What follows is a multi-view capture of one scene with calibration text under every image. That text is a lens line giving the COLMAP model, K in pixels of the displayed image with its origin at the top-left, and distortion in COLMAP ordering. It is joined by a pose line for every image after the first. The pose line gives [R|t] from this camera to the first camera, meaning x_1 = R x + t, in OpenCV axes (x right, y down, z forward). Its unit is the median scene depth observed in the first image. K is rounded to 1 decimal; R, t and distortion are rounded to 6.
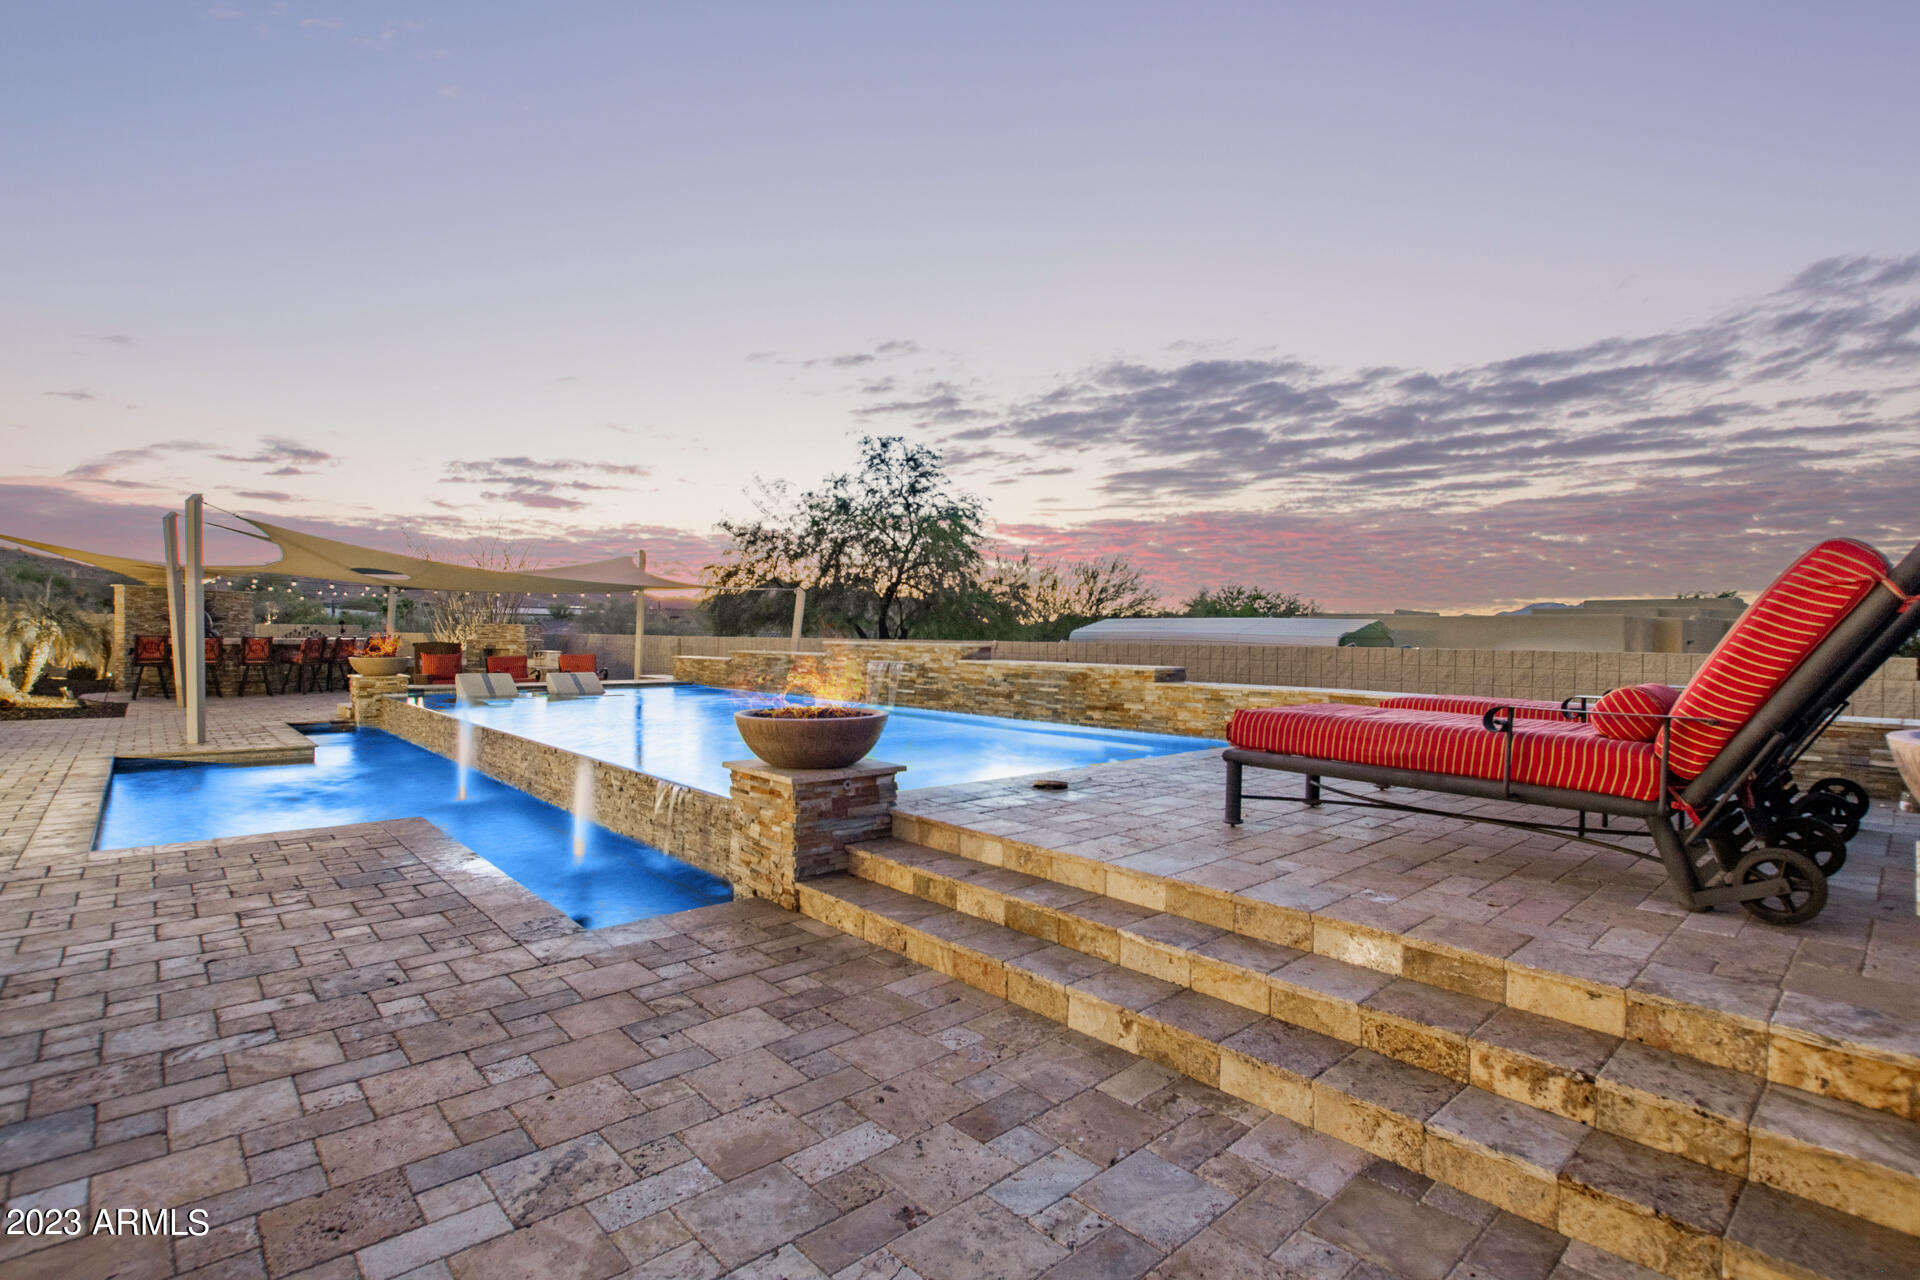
lens RADIAL K [[906.7, 0, 960.0], [0, 906.7, 640.0], [0, 0, 1]] dist [-0.077609, 0.000220]
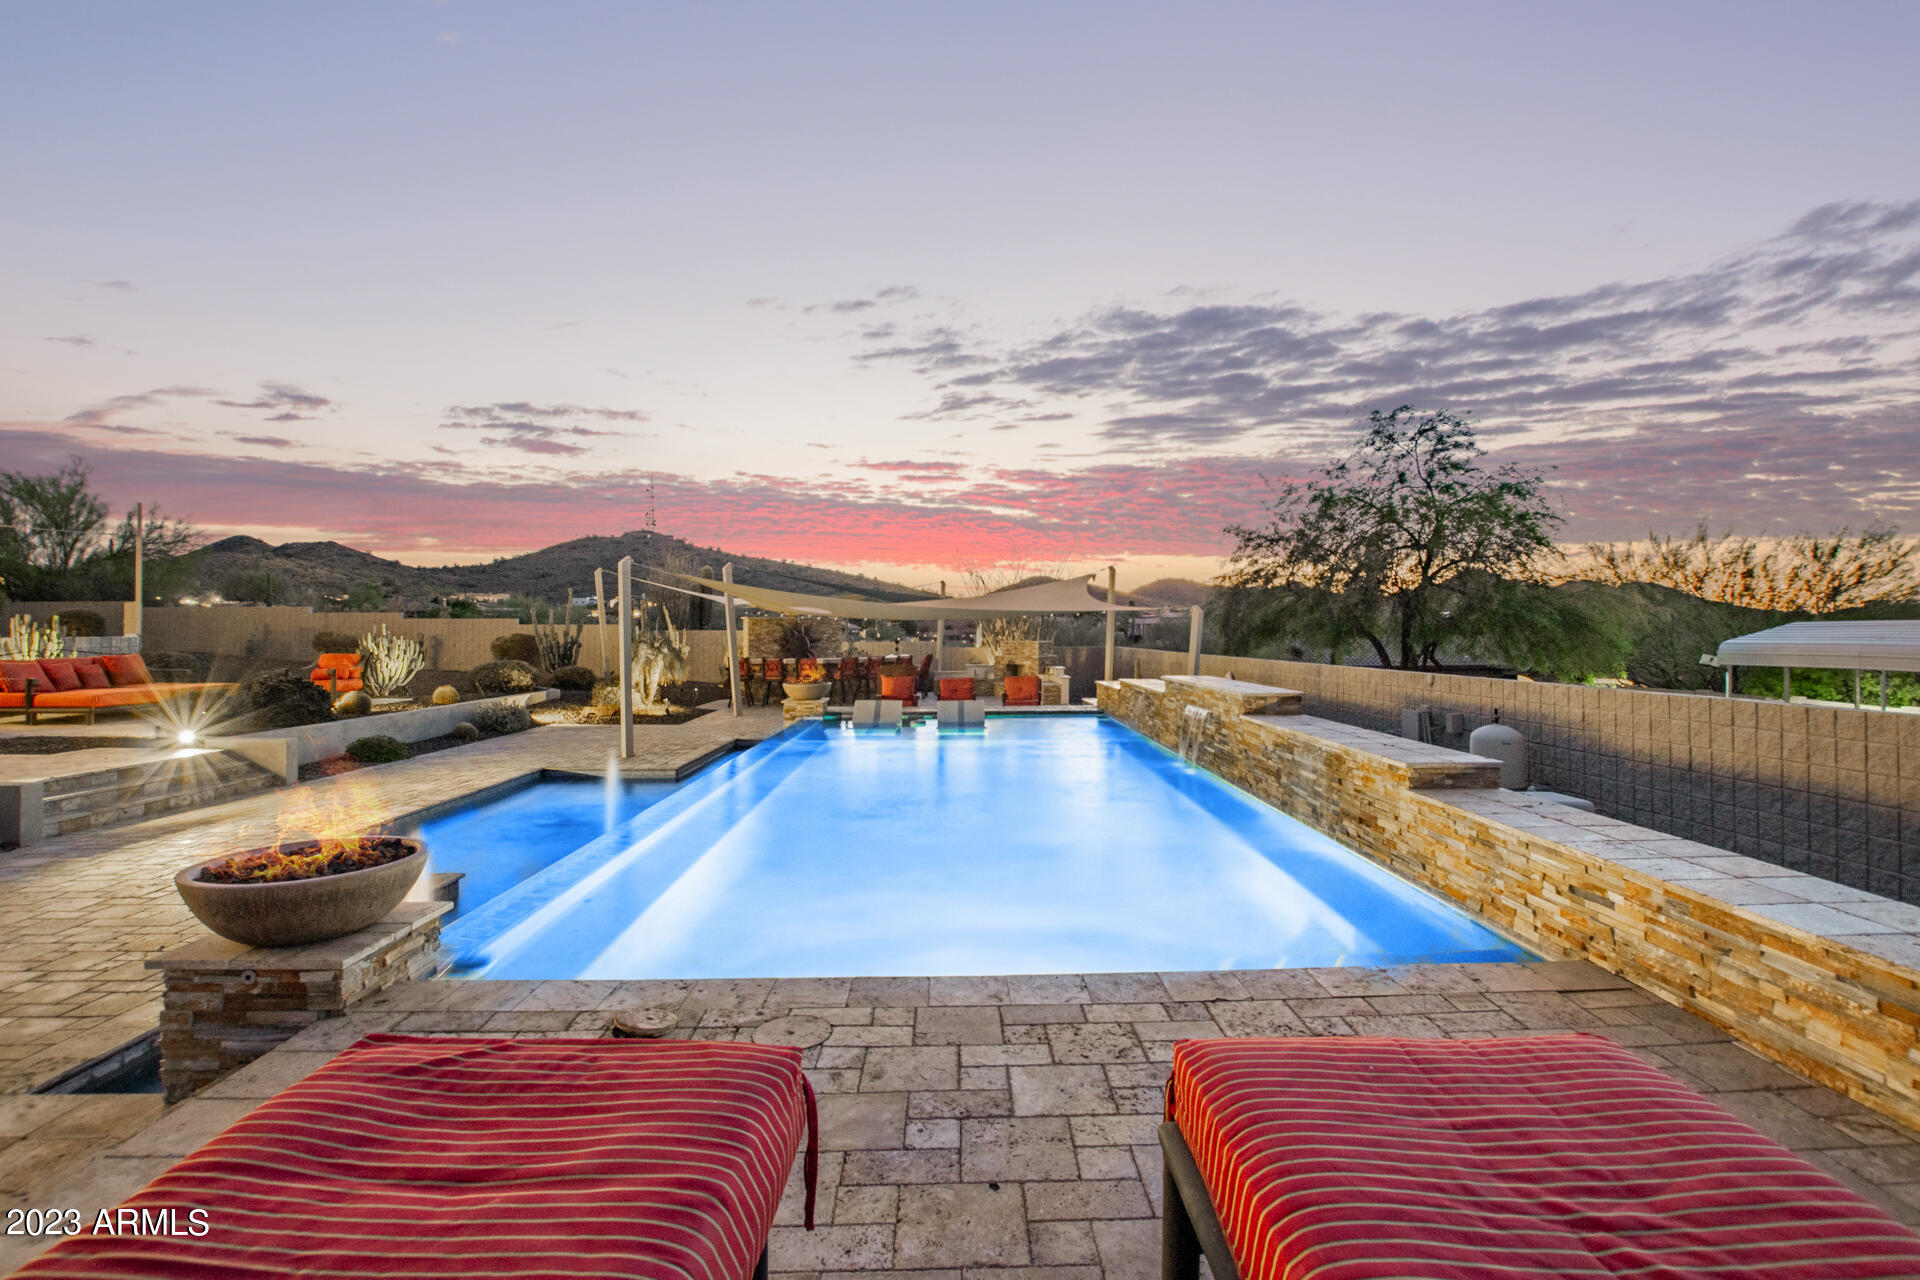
lens RADIAL K [[882.5, 0, 961.7], [0, 882.5, 636.9], [0, 0, 1]] dist [-0.031865, 0.000479]
pose [[0.771418, -0.010364, -0.636245, 0.346618], [0.005917, 0.999941, -0.009113, -0.044691], [0.636302, 0.003265, 0.771433, 0.401420]]
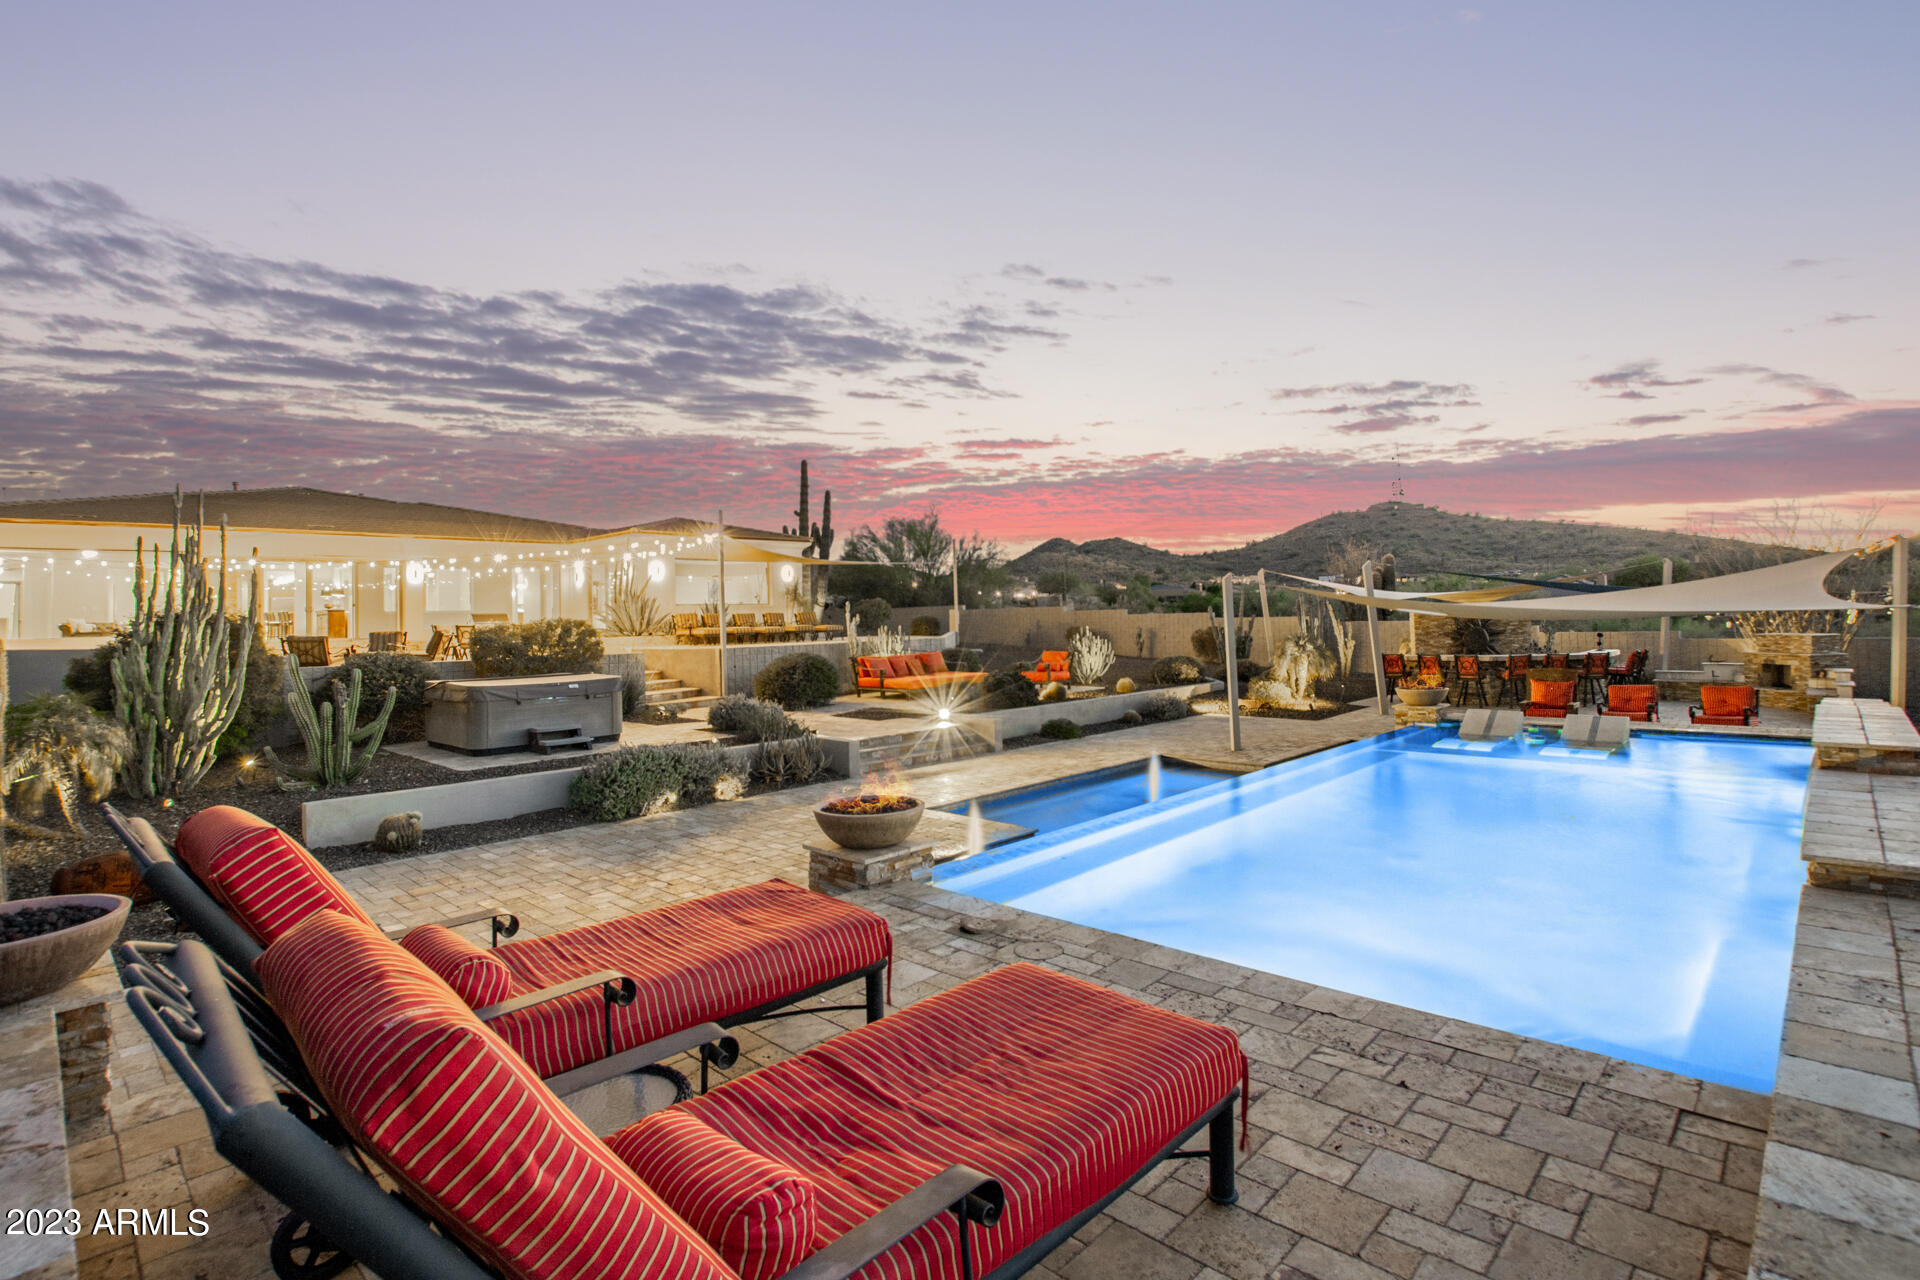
lens RADIAL K [[882.5, 0, 961.7], [0, 882.5, 636.9], [0, 0, 1]] dist [-0.031865, 0.000479]
pose [[0.094422, -0.000545, -0.995532, 0.627672], [0.017390, 0.999848, 0.001102, -0.092881], [0.995380, -0.017416, 0.094417, 0.530419]]
